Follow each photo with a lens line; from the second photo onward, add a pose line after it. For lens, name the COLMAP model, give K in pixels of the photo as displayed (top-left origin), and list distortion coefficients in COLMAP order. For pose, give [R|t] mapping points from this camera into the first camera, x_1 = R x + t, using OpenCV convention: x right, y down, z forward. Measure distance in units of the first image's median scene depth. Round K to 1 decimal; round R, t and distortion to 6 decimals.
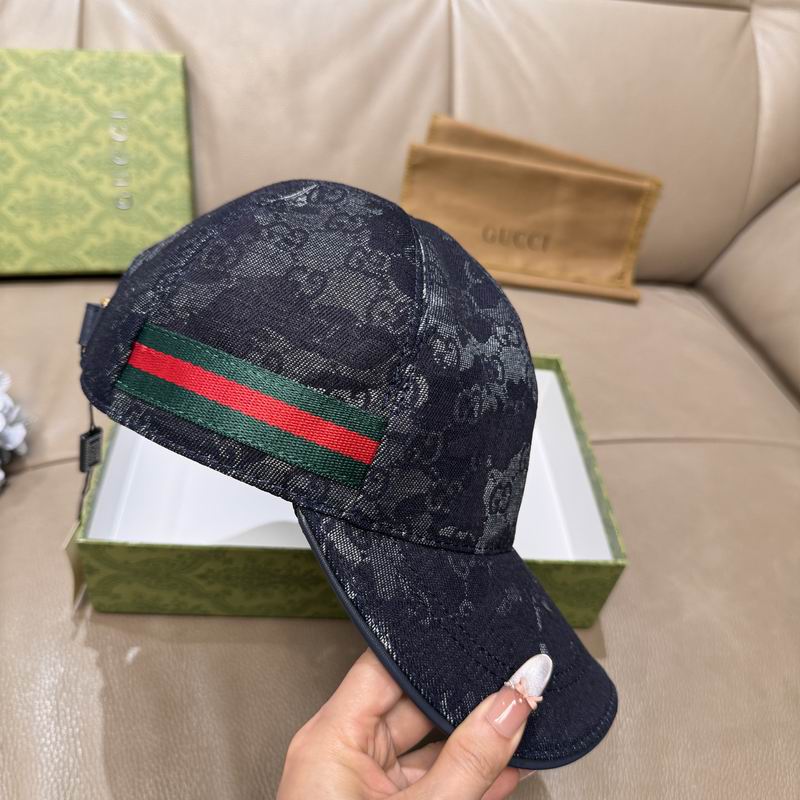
lens RADIAL K [[779.2, 0, 403.5], [0, 779.2, 404.7], [0, 0, 1]] dist [-0.042224, 0.000000]
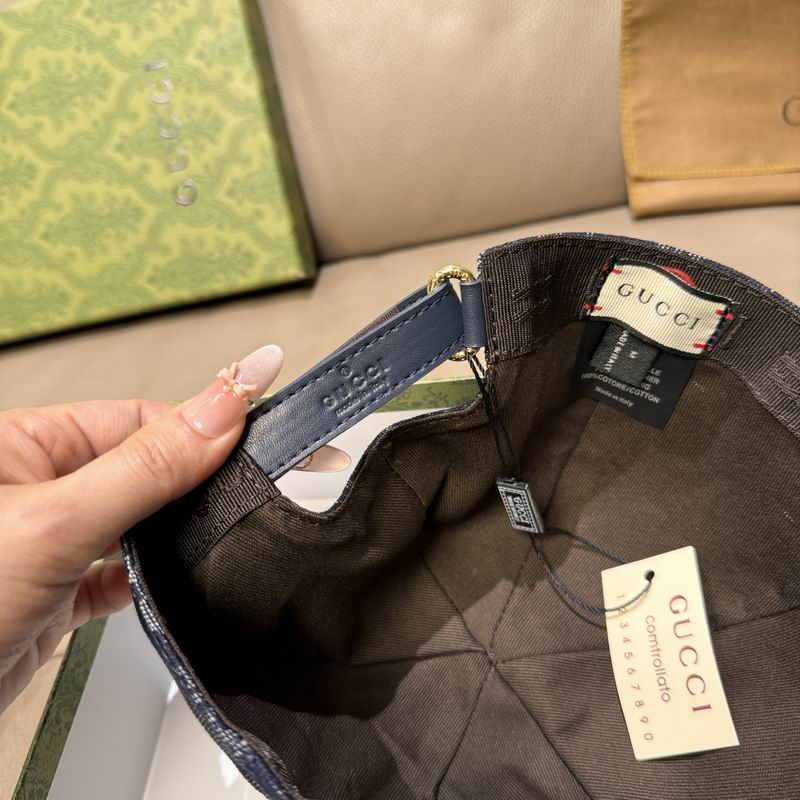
lens RADIAL K [[779.2, 0, 392.8], [0, 779.2, 392.0], [0, 0, 1]] dist [-0.042224, 0.000000]
pose [[0.923236, -0.113201, -0.367180, 0.027776], [0.135391, 0.990168, 0.035159, -0.093894], [0.359589, -0.082173, 0.929485, 0.435565]]
